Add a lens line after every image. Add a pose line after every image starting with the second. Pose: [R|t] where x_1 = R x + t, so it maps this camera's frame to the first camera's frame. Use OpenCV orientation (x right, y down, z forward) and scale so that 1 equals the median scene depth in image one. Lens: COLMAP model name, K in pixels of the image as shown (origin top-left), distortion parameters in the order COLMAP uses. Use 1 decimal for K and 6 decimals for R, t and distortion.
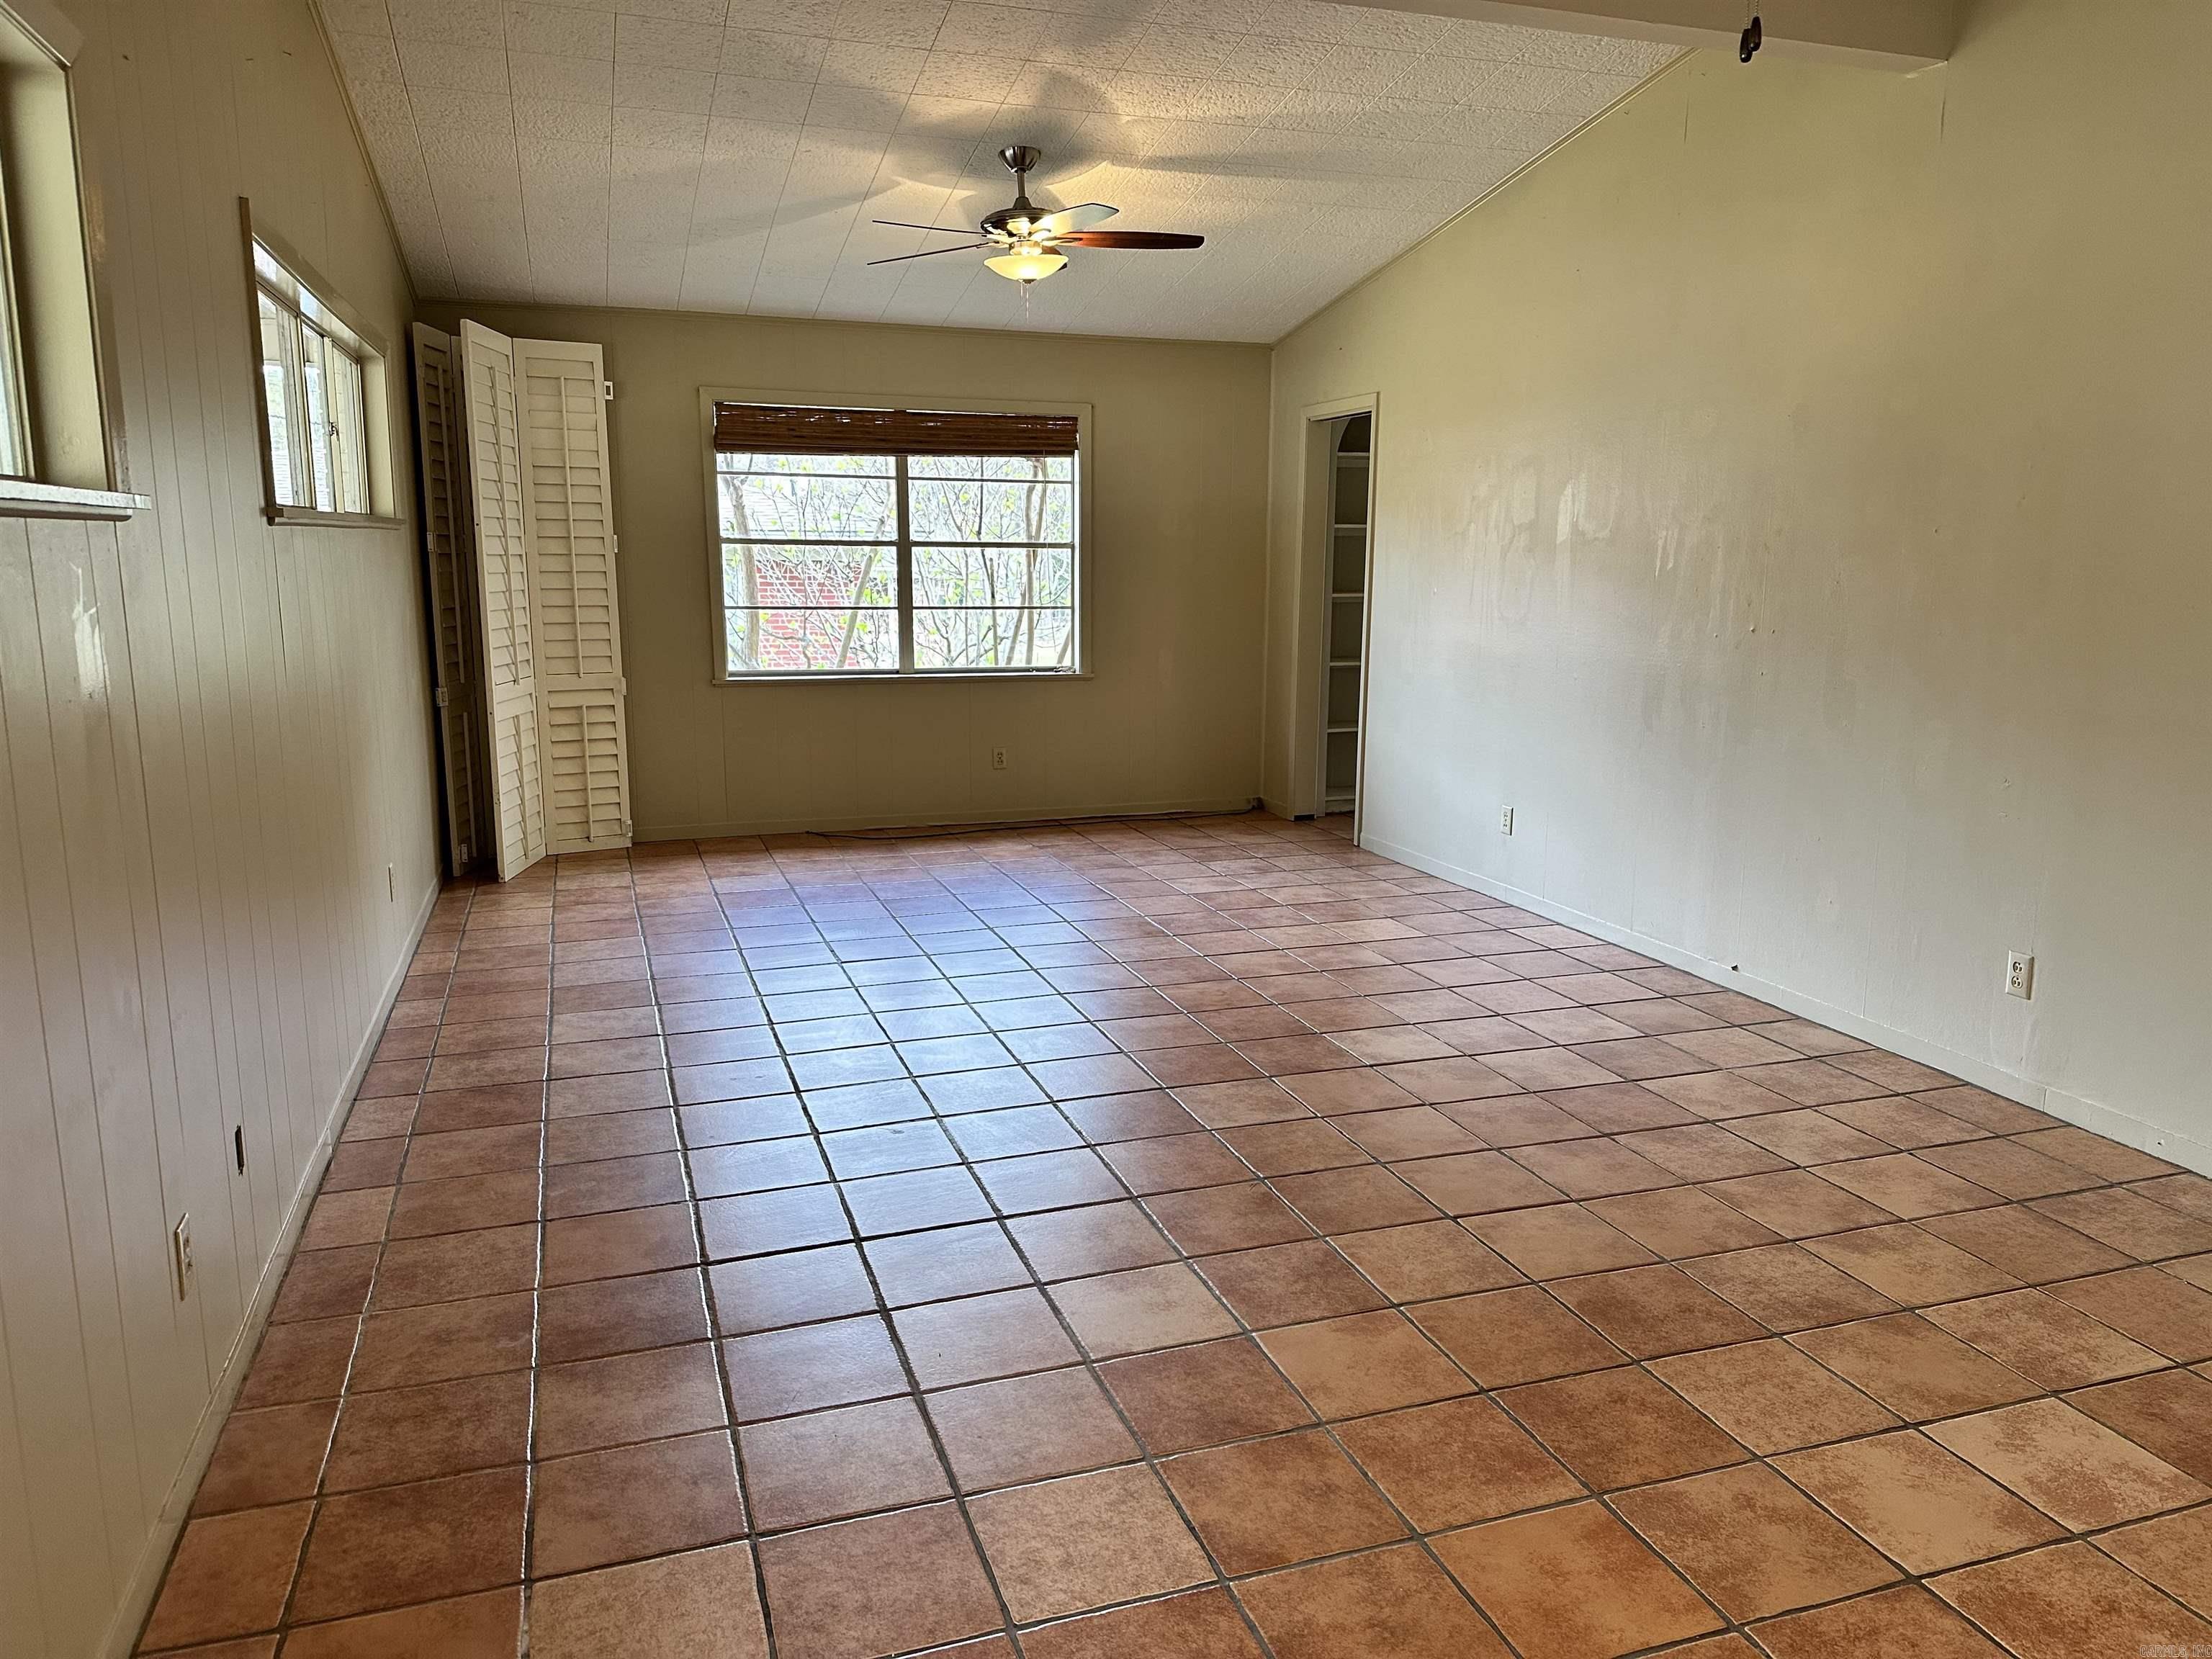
lens RADIAL K [[1518.4, 0, 1115.3], [0, 1518.4, 828.5], [0, 0, 1]] dist [0.080902, -0.082659]
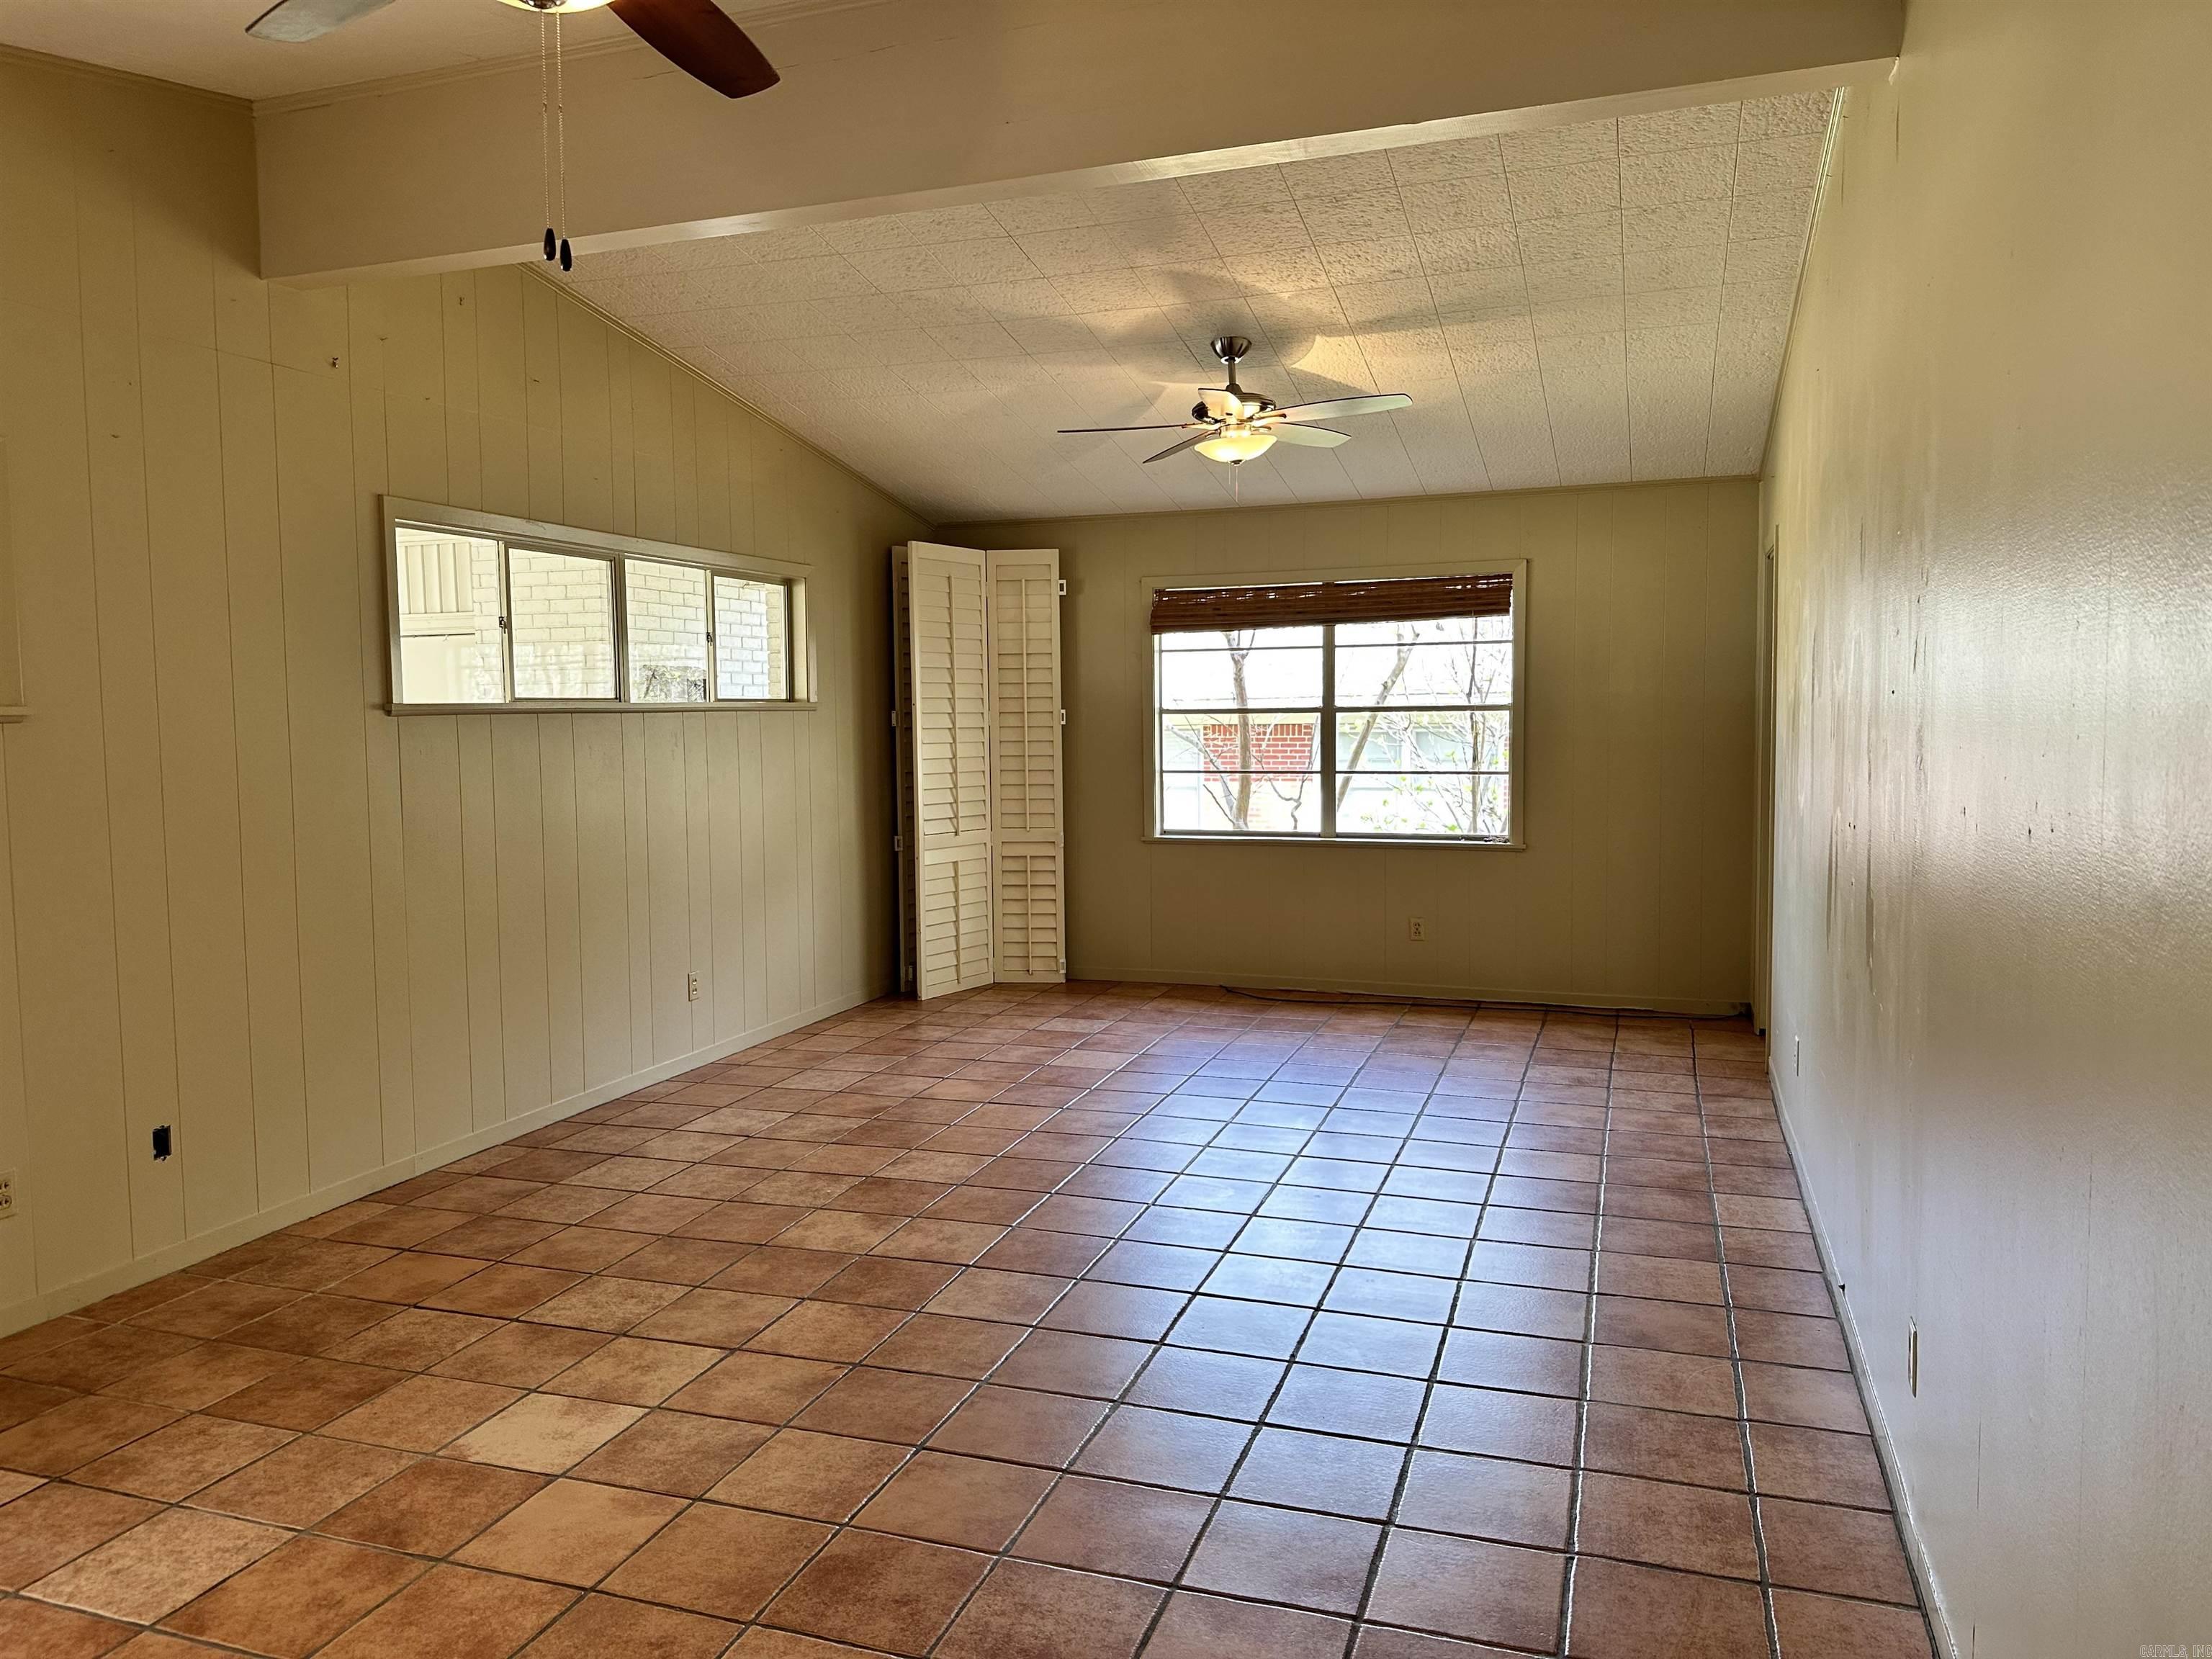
lens RADIAL K [[1518.4, 0, 1115.3], [0, 1518.4, 828.5], [0, 0, 1]] dist [0.080902, -0.082659]
pose [[0.785539, 0.032679, -0.617948, 0.395761], [-0.093158, 0.993469, -0.065886, -0.030190], [0.611759, 0.109323, 0.783453, 0.136957]]
